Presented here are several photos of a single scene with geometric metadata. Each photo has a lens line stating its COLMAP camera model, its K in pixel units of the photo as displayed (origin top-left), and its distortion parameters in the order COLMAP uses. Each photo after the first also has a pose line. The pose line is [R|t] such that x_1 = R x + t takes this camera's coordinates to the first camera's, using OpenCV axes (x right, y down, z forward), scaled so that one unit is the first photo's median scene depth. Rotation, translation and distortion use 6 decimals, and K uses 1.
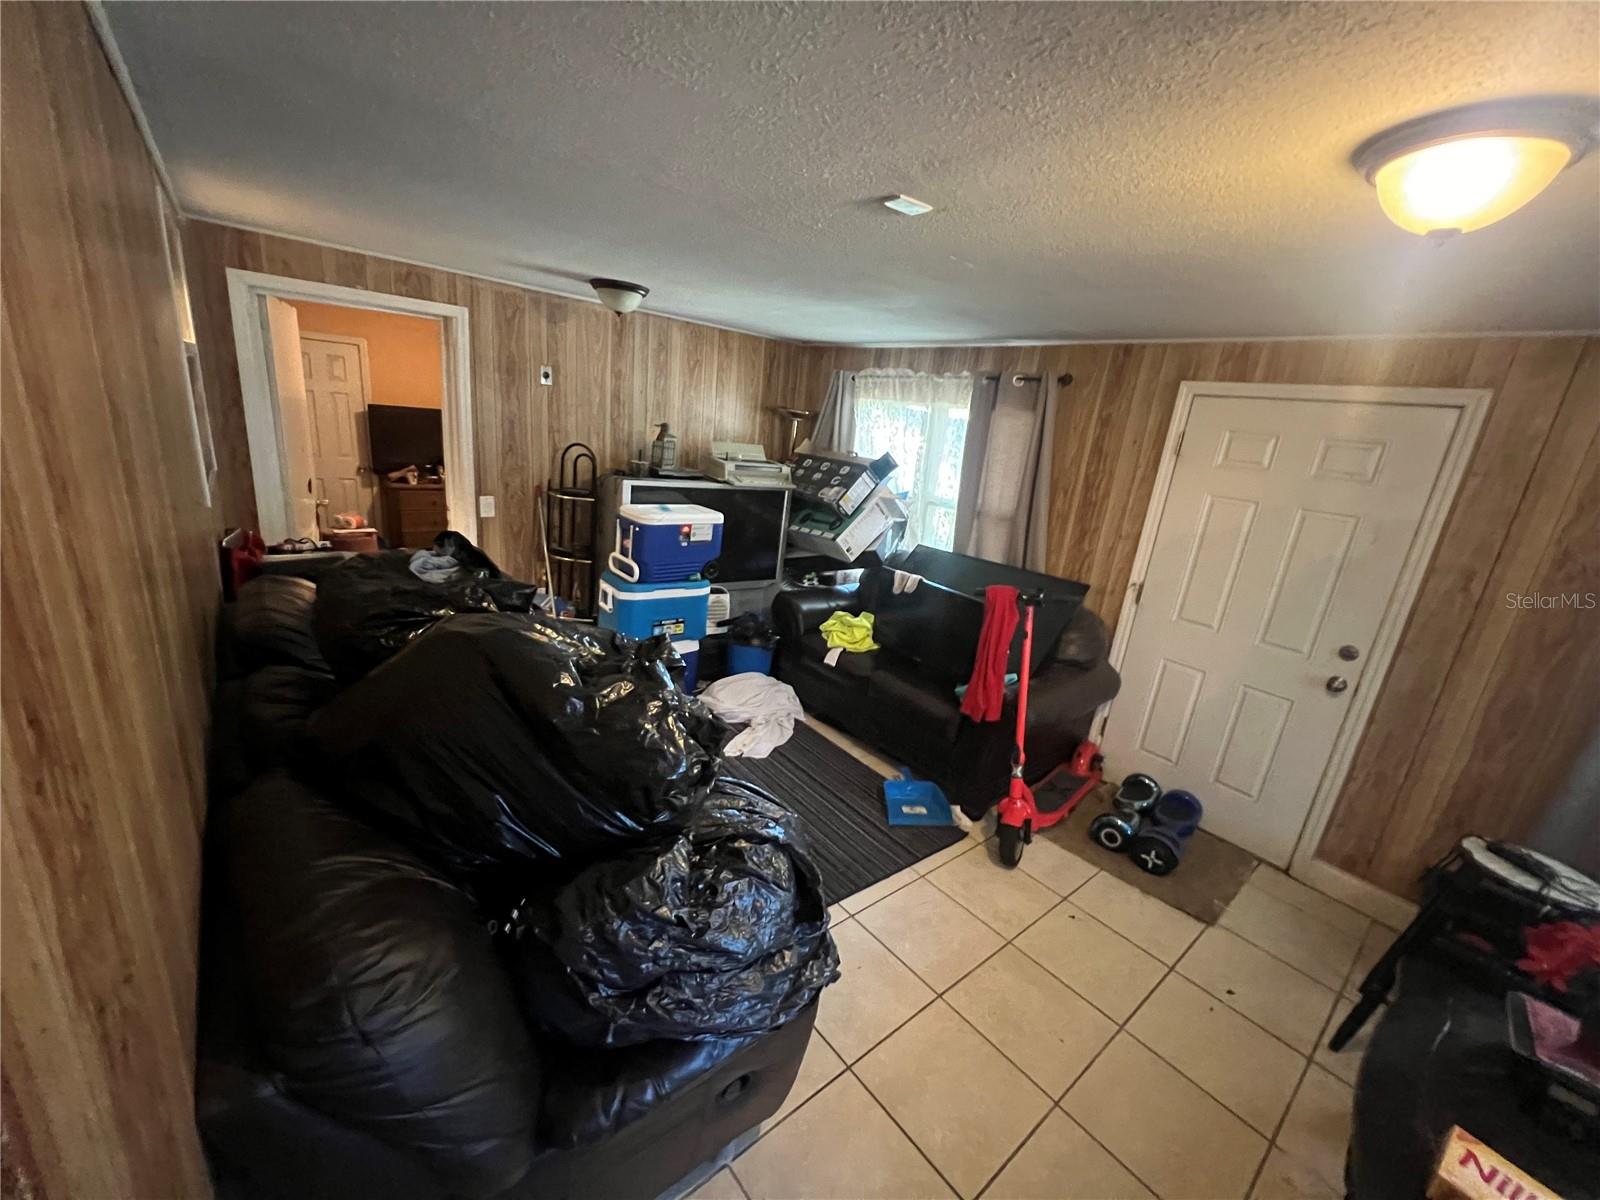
lens RADIAL K [[636.5, 0, 802.3], [0, 636.5, 601.3], [0, 0, 1]] dist [-0.000769, 0.000558]
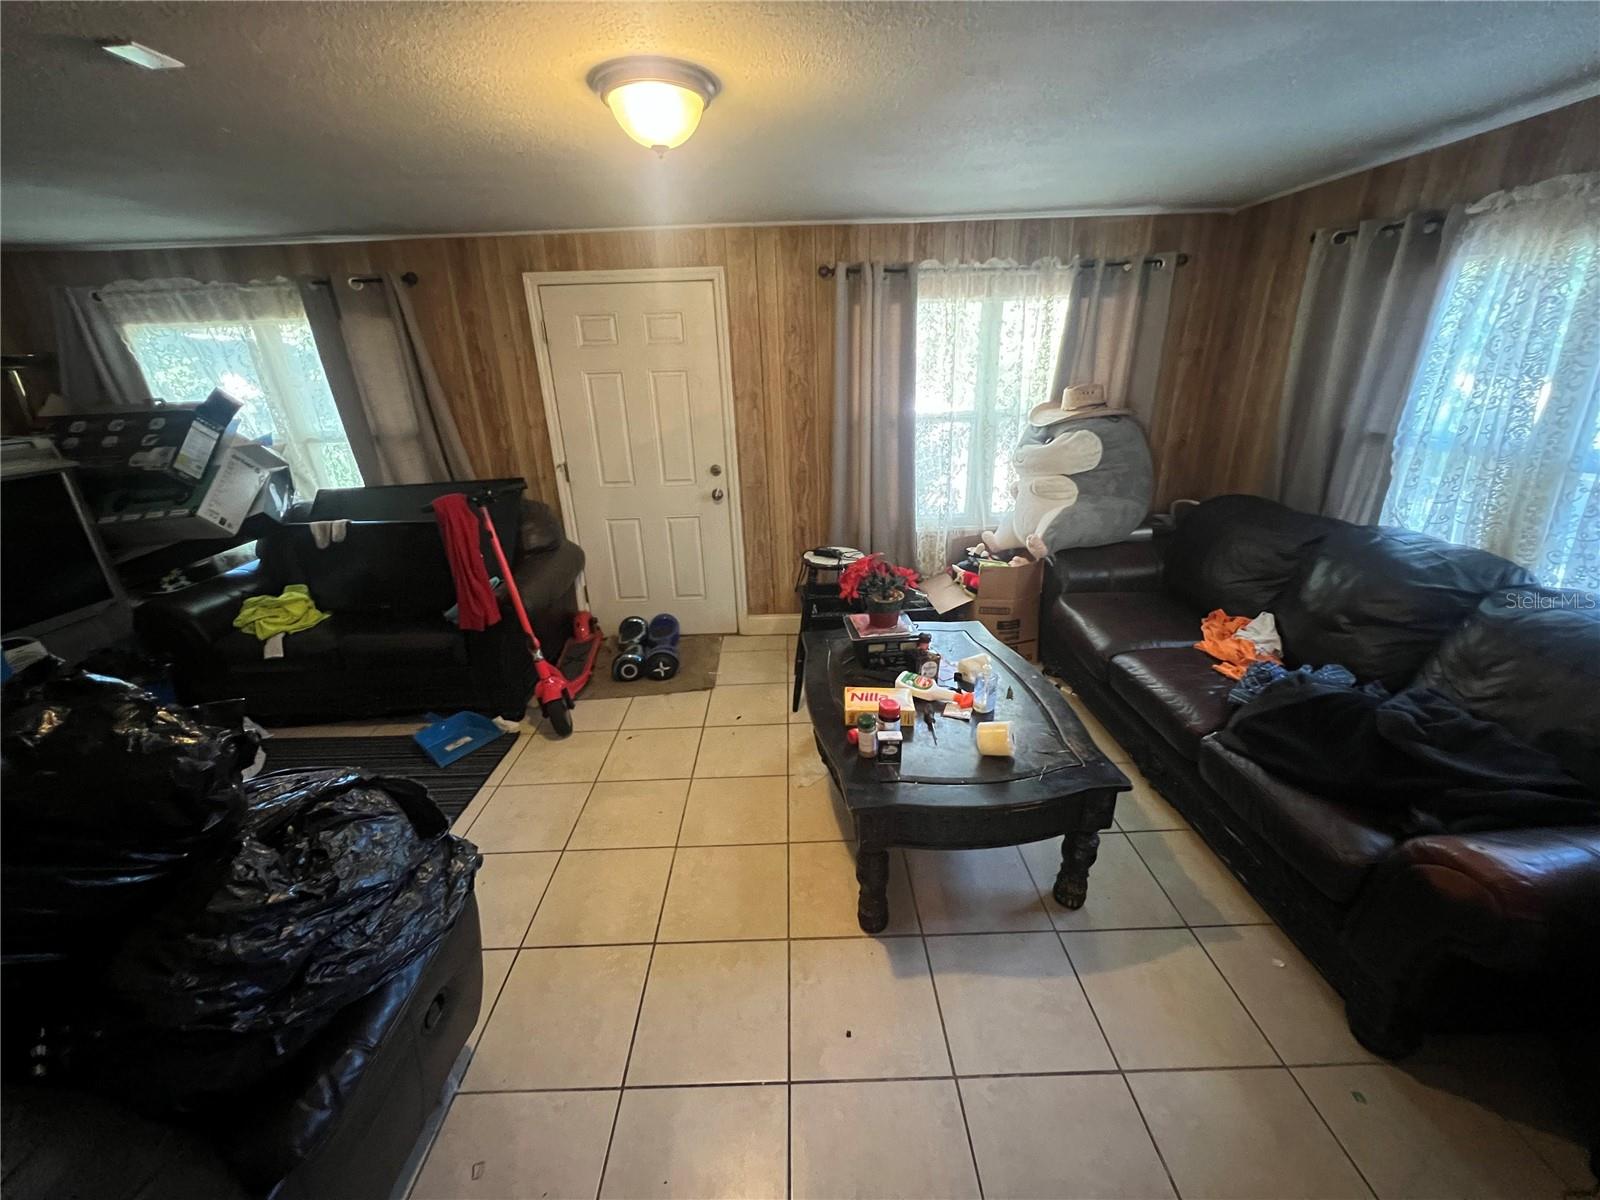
lens RADIAL K [[636.5, 0, 798.5], [0, 636.5, 600.6], [0, 0, 1]] dist [-0.000769, 0.000558]
pose [[0.619206, -0.400415, 0.675464, -0.075873], [0.311271, 0.914907, 0.257011, 0.036873], [-0.720898, 0.051109, 0.691154, -0.071205]]
